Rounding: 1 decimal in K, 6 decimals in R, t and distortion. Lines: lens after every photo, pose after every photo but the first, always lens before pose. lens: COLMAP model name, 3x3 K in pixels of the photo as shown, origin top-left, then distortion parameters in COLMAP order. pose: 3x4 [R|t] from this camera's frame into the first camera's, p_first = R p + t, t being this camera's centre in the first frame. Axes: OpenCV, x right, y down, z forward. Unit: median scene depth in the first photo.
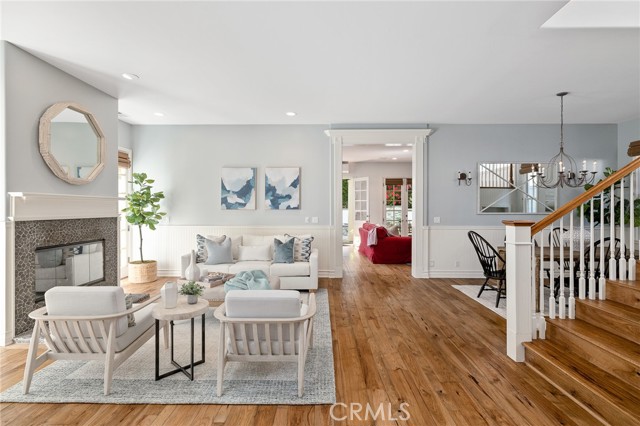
lens RADIAL K [[315.3, 0, 320.0], [0, 315.3, 213.0], [0, 0, 1]] dist [-0.000535, 0.000038]
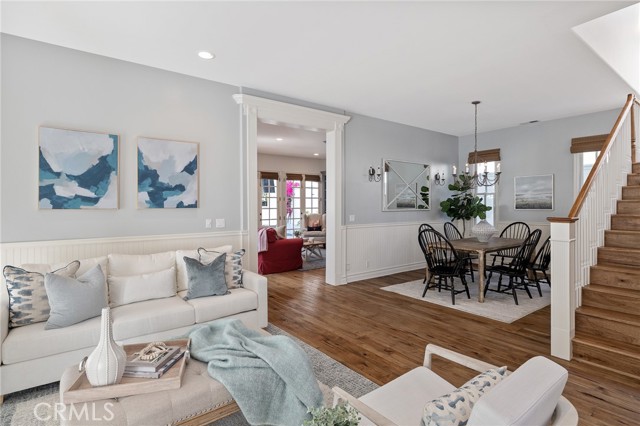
lens RADIAL K [[329.0, 0, 320.0], [0, 329.0, 213.0], [0, 0, 1]] dist [-0.001822, 0.000062]
pose [[0.787298, -0.017707, 0.616318, -0.285943], [0.014117, 0.999843, 0.010693, -0.004795], [-0.616410, 0.000282, 0.787425, 0.311807]]
